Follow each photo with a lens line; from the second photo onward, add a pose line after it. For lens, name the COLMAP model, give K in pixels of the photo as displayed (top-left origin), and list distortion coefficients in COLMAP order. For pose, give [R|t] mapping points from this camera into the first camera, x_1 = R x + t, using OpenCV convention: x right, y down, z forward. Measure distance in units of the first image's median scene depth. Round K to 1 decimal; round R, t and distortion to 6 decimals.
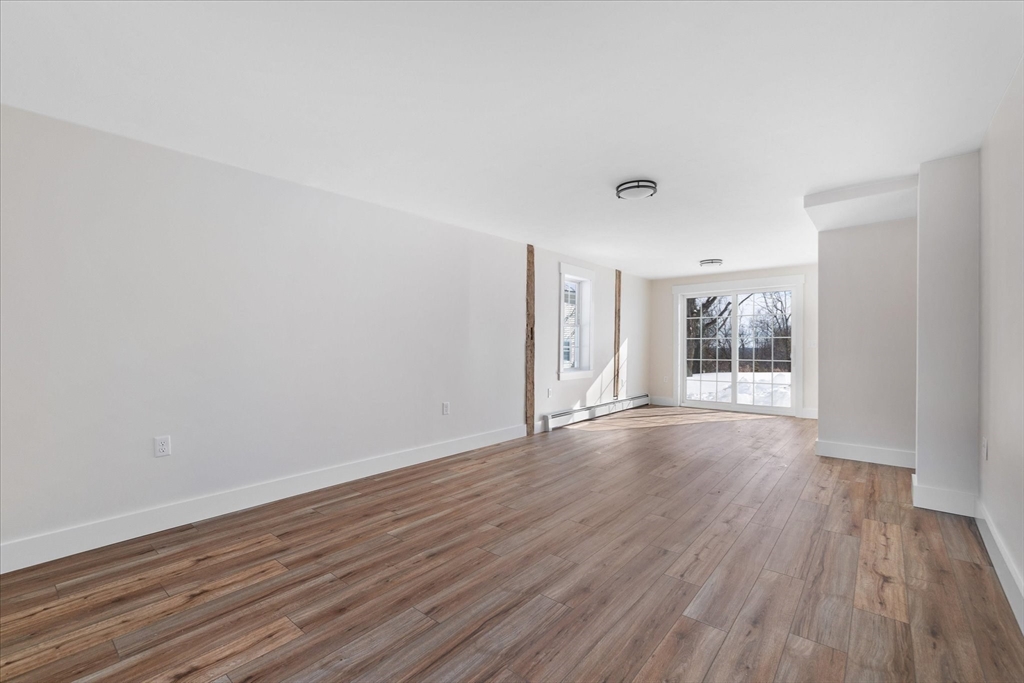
lens RADIAL K [[443.3, 0, 507.7], [0, 443.3, 348.6], [0, 0, 1]] dist [-0.001133, 0.000748]
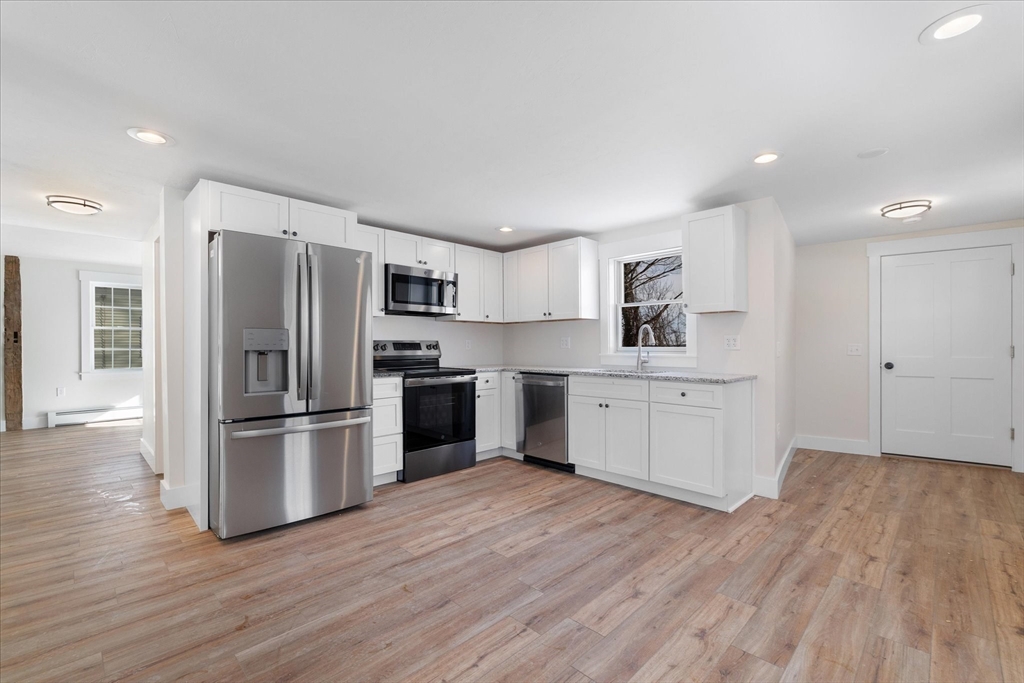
lens RADIAL K [[443.3, 0, 514.8], [0, 443.3, 342.0], [0, 0, 1]] dist [-0.001133, 0.000748]
pose [[0.996338, -0.008675, -0.085065, 2.557018], [0.008575, 0.999962, -0.001537, -0.019043], [0.085075, 0.000802, 0.996374, 0.038316]]
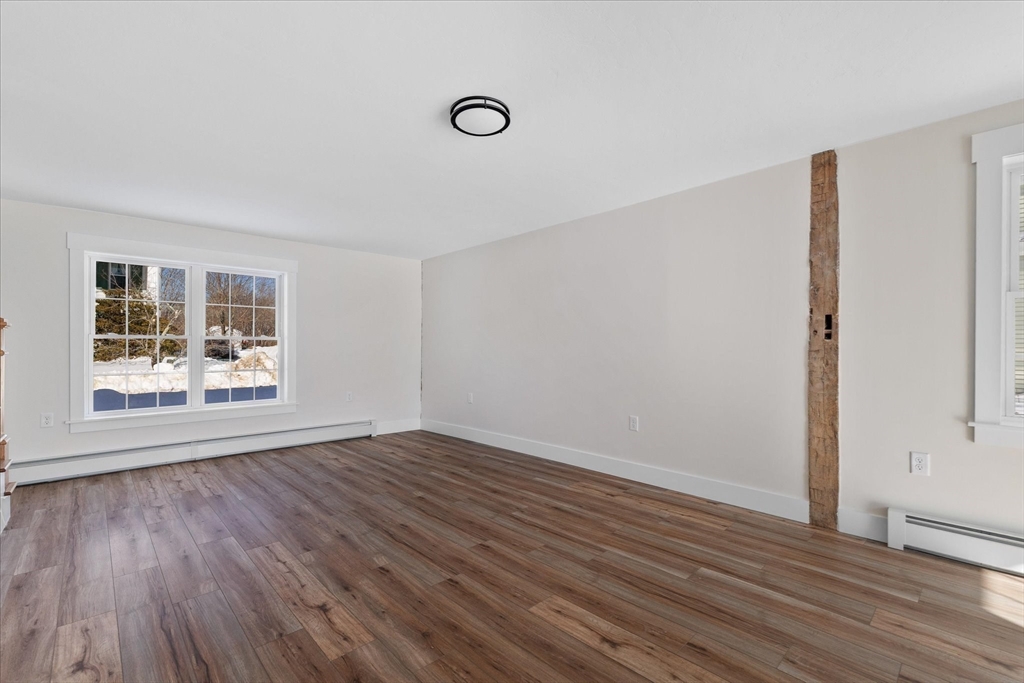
lens RADIAL K [[443.3, 0, 514.7], [0, 443.3, 344.1], [0, 0, 1]] dist [-0.001133, 0.000748]
pose [[-0.103237, -0.002274, -0.994654, 1.103248], [-0.007156, 0.999973, -0.001544, -0.020520], [0.994631, 0.006959, -0.103250, 1.306734]]
